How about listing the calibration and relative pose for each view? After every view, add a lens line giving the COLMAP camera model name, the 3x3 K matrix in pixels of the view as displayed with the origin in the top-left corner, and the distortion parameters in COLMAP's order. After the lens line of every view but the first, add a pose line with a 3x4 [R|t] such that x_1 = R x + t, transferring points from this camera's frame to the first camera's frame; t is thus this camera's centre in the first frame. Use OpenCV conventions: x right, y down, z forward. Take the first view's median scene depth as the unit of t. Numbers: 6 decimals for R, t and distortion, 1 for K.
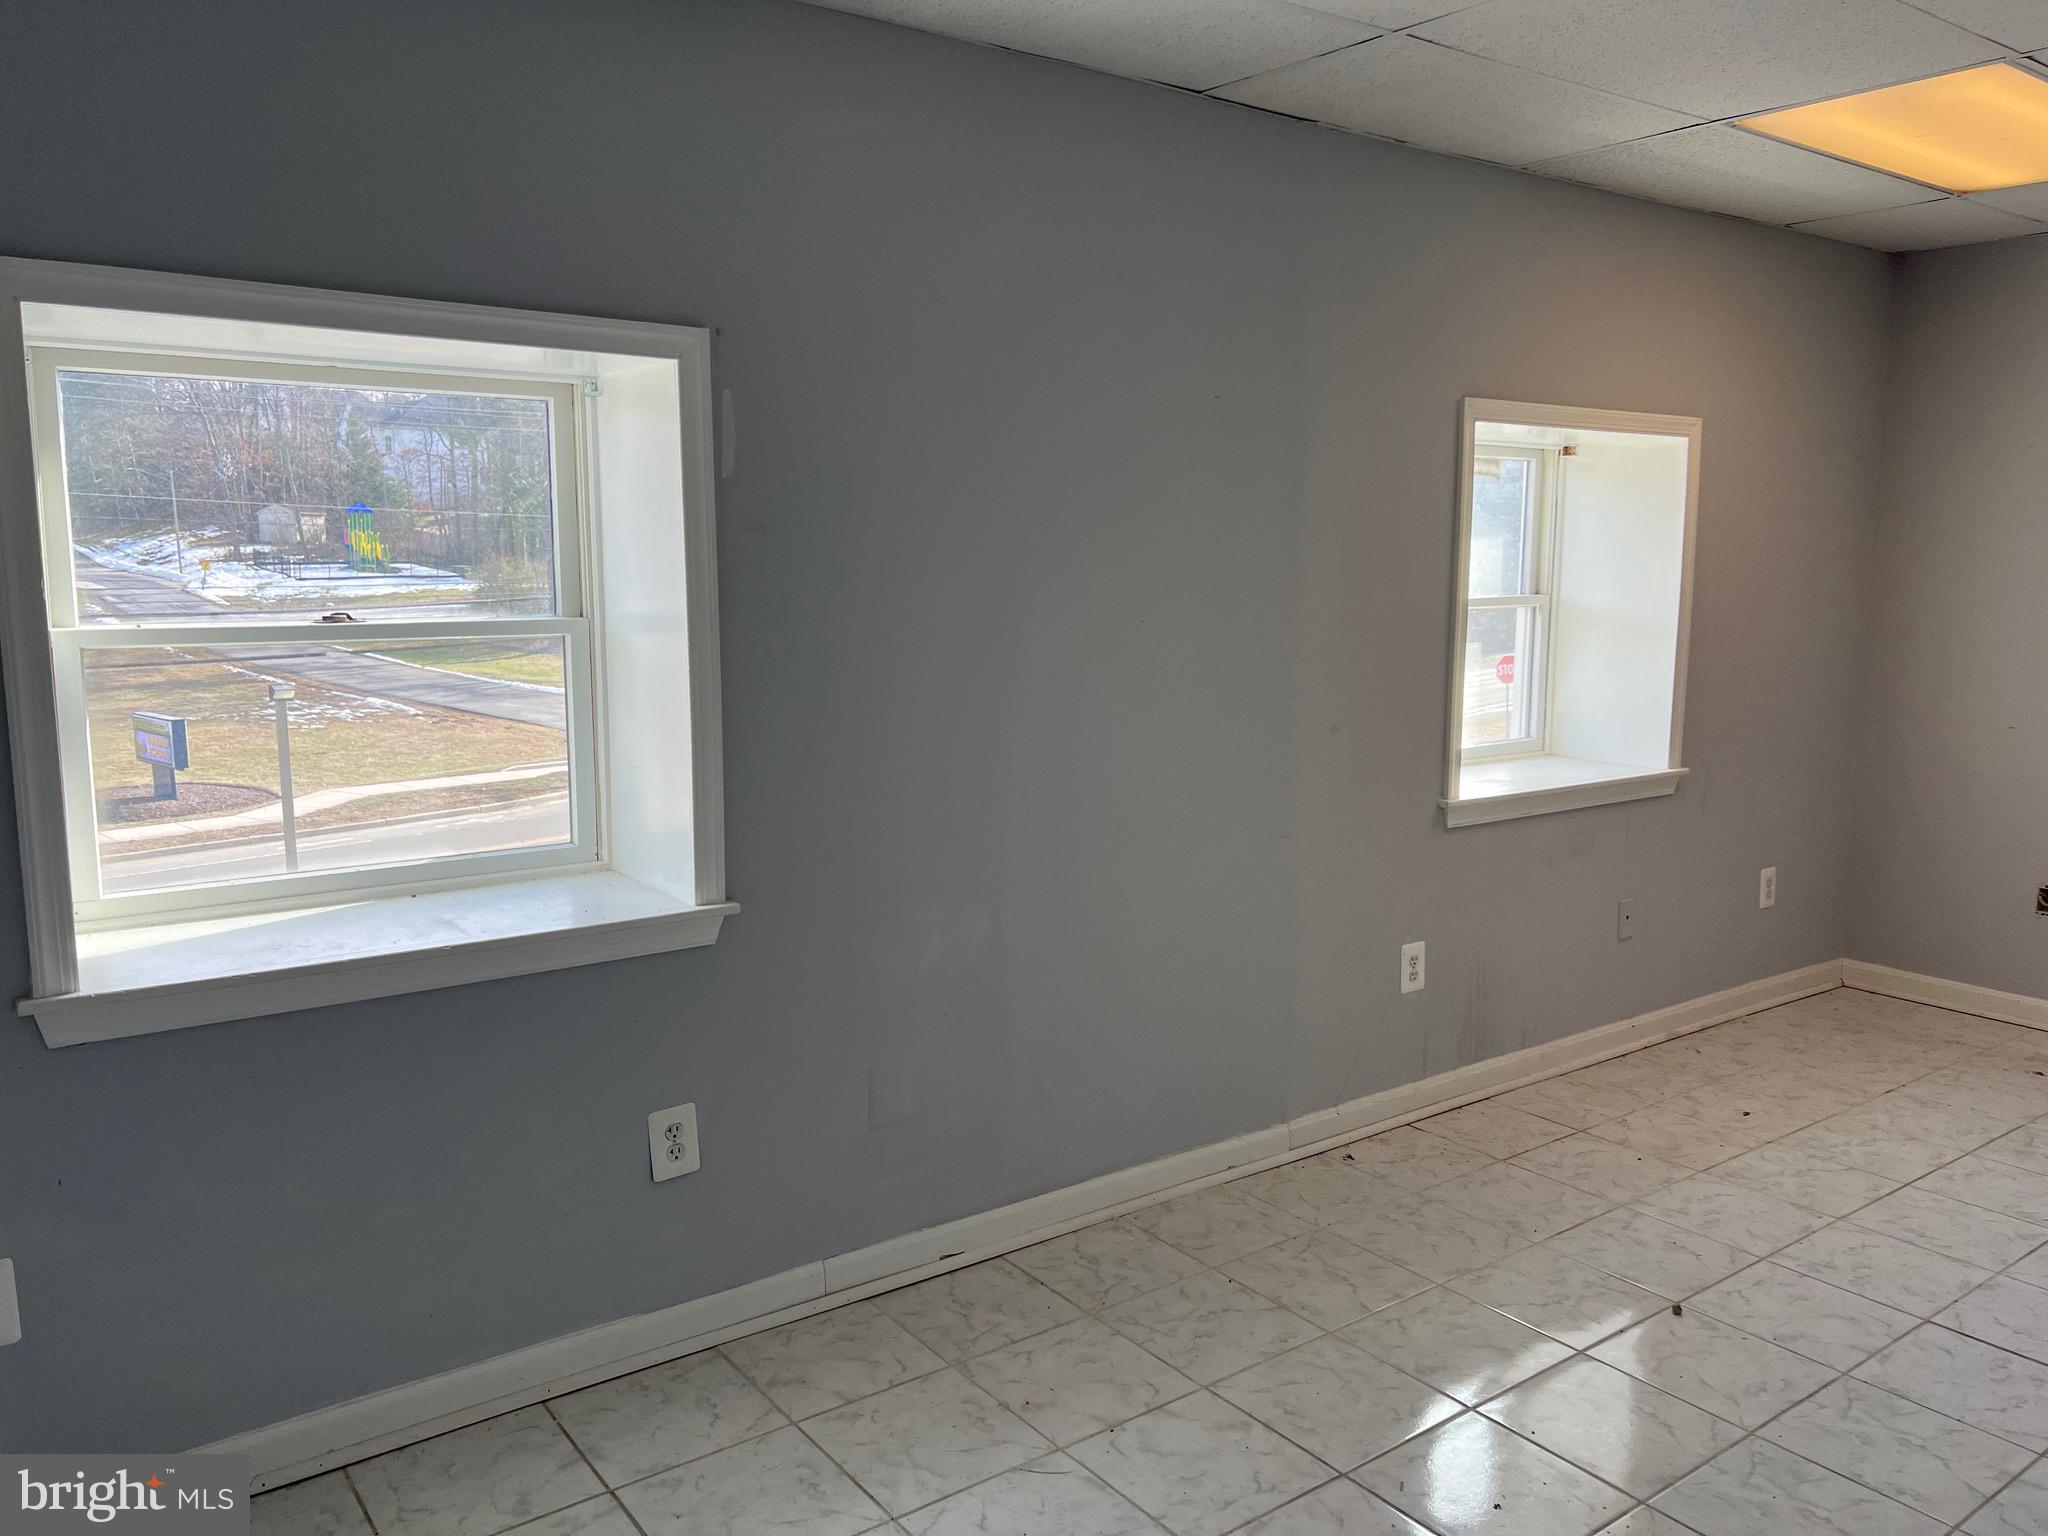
lens RADIAL K [[1544.2, 0, 1015.6], [0, 1544.2, 771.9], [0, 0, 1]] dist [0.031898, -0.025345]
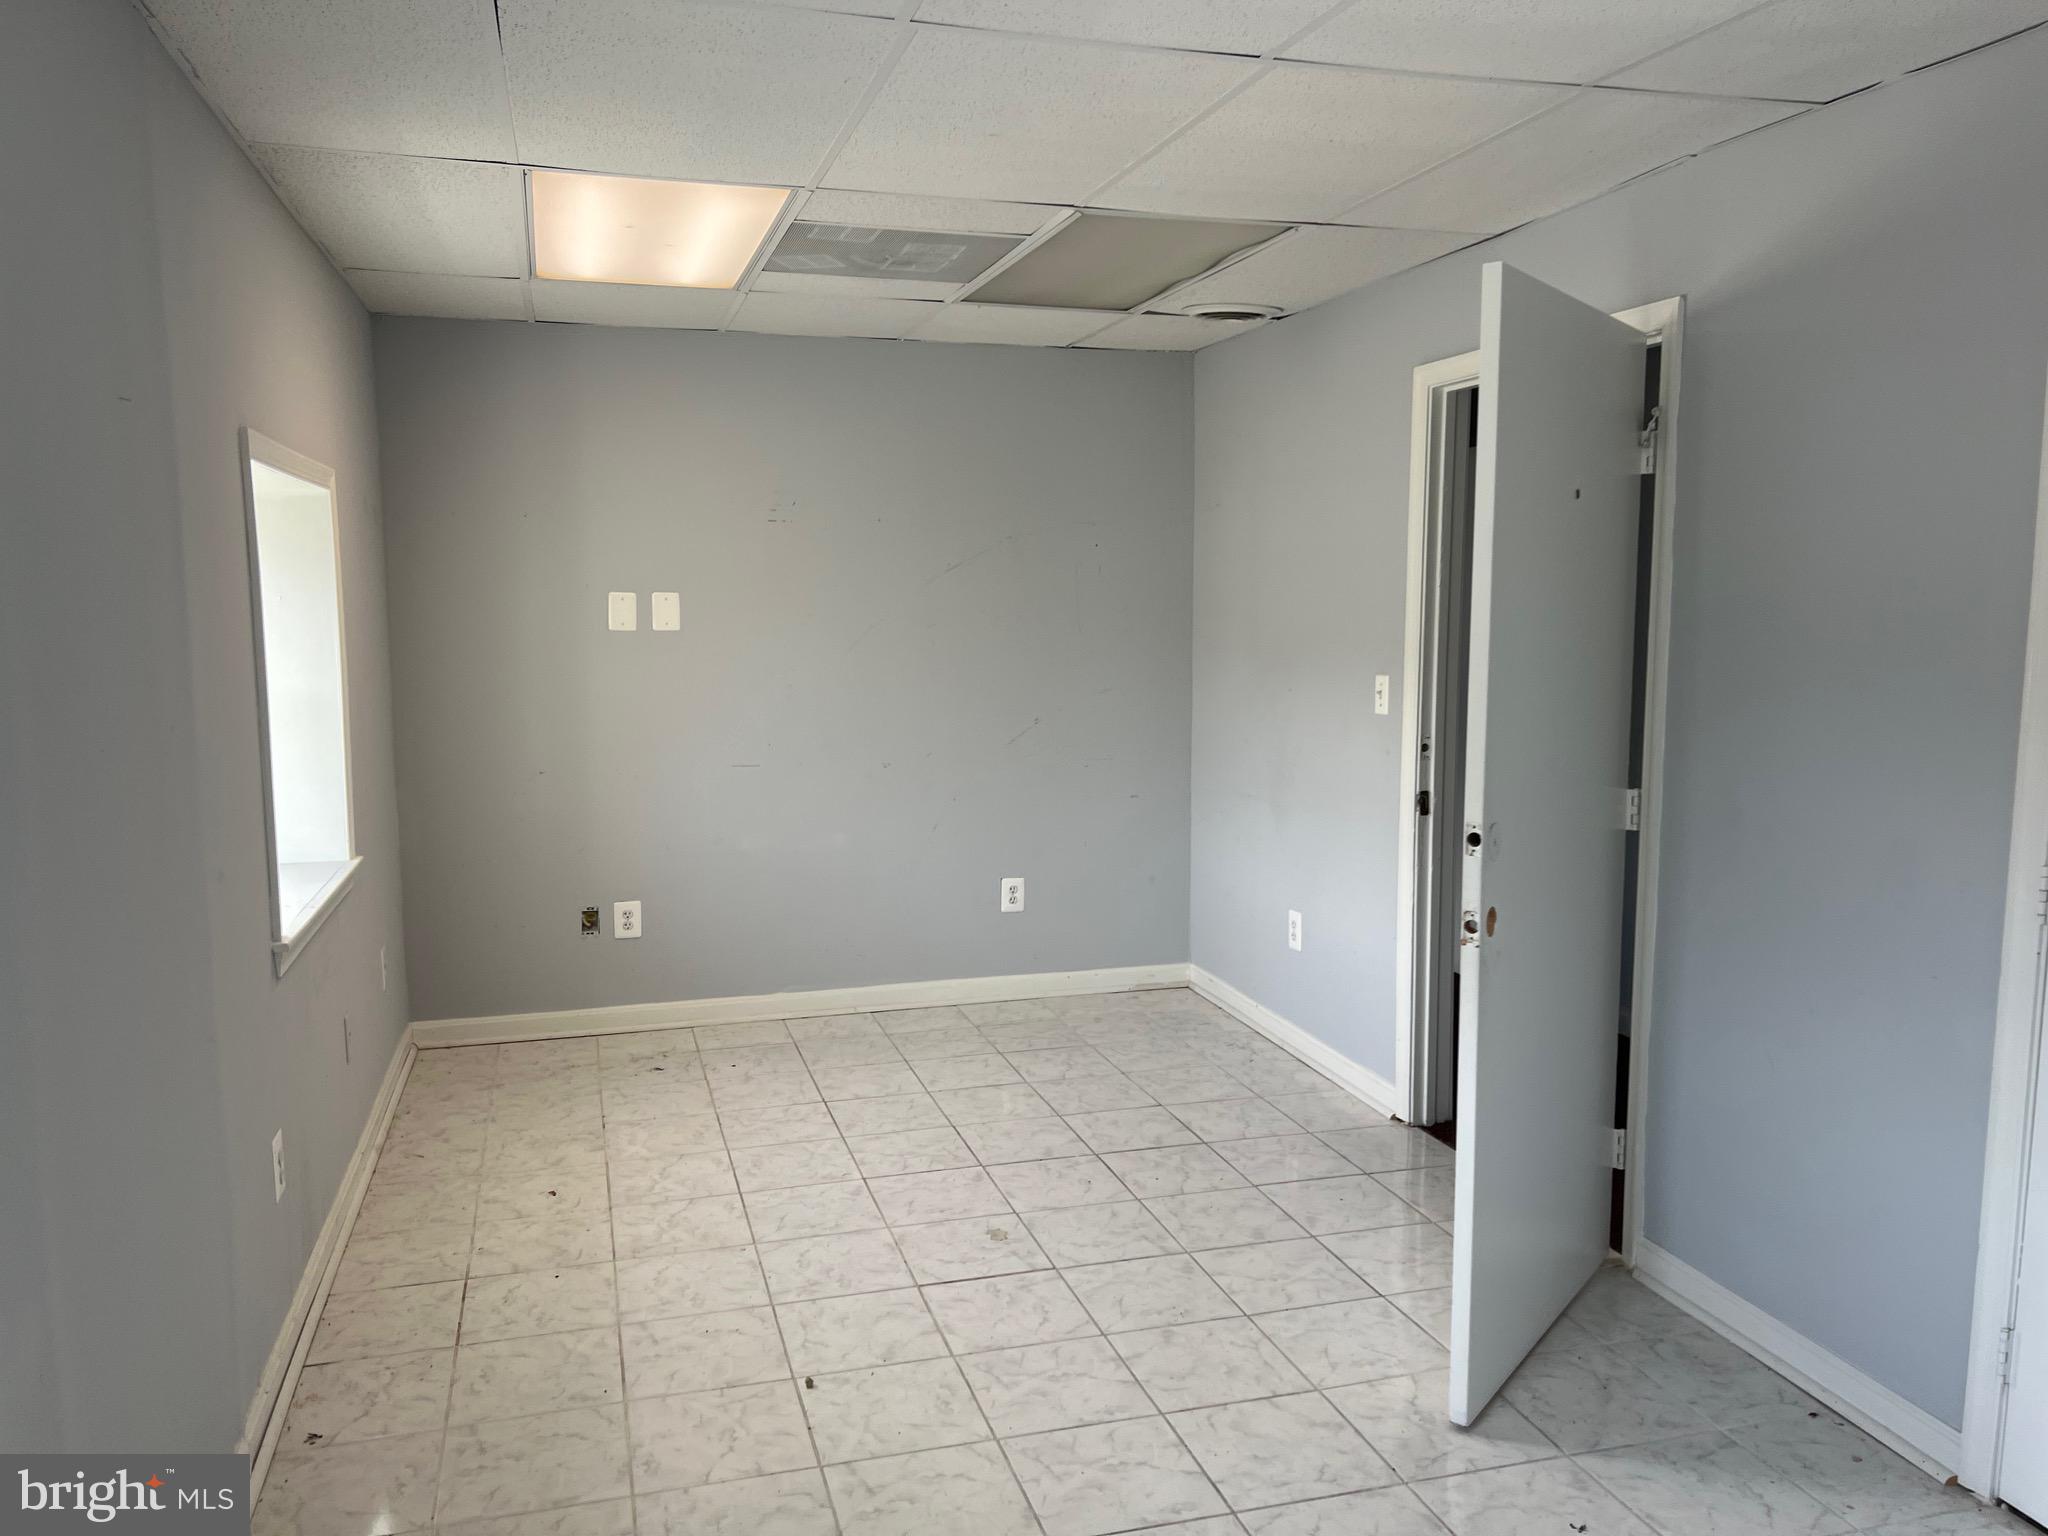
lens RADIAL K [[1544.2, 0, 1015.6], [0, 1544.2, 771.9], [0, 0, 1]] dist [0.031898, -0.025345]
pose [[0.348809, -0.110965, 0.930601, -0.364099], [0.136804, 0.988358, 0.066575, -0.078915], [-0.927155, 0.104088, 0.359929, 0.425142]]
